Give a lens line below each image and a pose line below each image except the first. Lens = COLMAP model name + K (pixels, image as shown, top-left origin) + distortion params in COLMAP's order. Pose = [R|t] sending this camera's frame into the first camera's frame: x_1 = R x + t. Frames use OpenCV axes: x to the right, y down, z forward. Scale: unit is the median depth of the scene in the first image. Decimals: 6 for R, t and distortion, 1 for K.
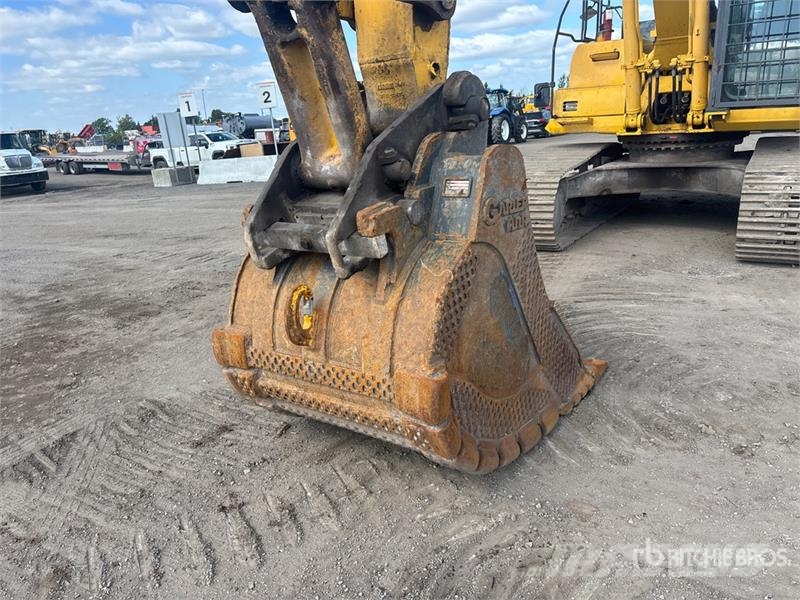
lens RADIAL K [[590.8, 0, 357.0], [0, 590.8, 269.1], [0, 0, 1]] dist [0.069656, -0.000328]
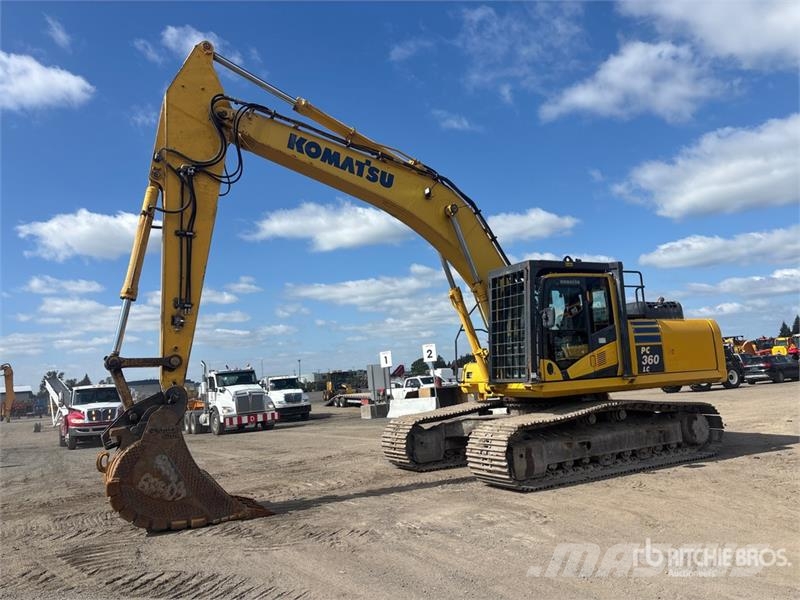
lens RADIAL K [[577.2, 0, 400.0], [0, 577.2, 300.0], [0, 0, 1]] dist [0.007984, -0.024668]
pose [[0.893380, -0.049296, -0.446589, 0.337650], [-0.104528, 0.943887, -0.313292, 0.008711], [0.436973, 0.326570, 0.838097, -0.138350]]
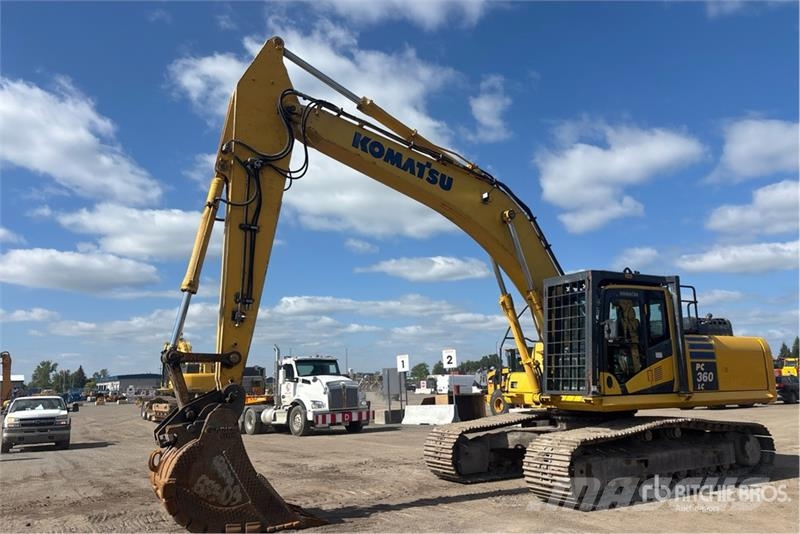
lens RADIAL K [[584.6, 0, 408.3], [0, 584.6, 271.4], [0, 0, 1]] dist [0.001103, -0.003195]
pose [[0.901801, -0.032549, -0.430924, 0.294664], [-0.141477, 0.919972, -0.365561, 0.012873], [0.408337, 0.390629, 0.825027, -0.154969]]
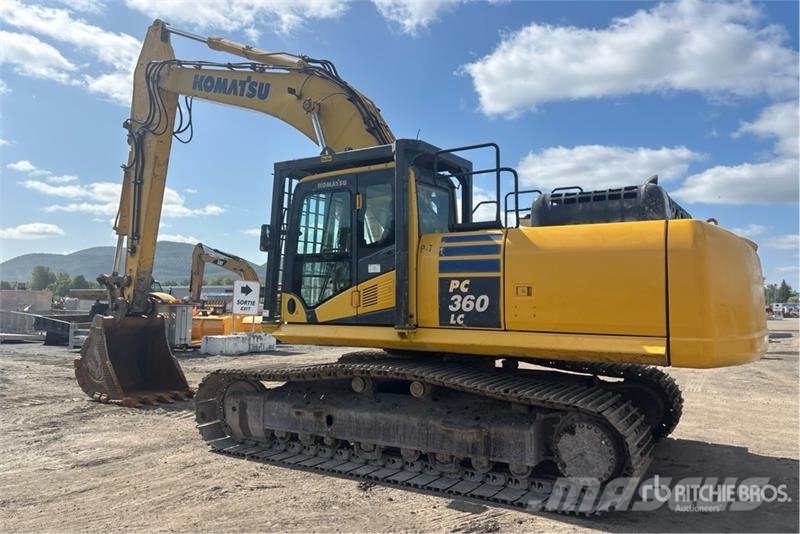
lens RADIAL K [[649.8, 0, 399.4], [0, 649.8, 238.7], [0, 0, 1]] dist [0.008435, 0.000608]
pose [[0.049191, -0.039602, -0.998004, 0.621781], [-0.254374, 0.965768, -0.050860, -0.129058], [0.965854, 0.256368, 0.037433, 0.345902]]
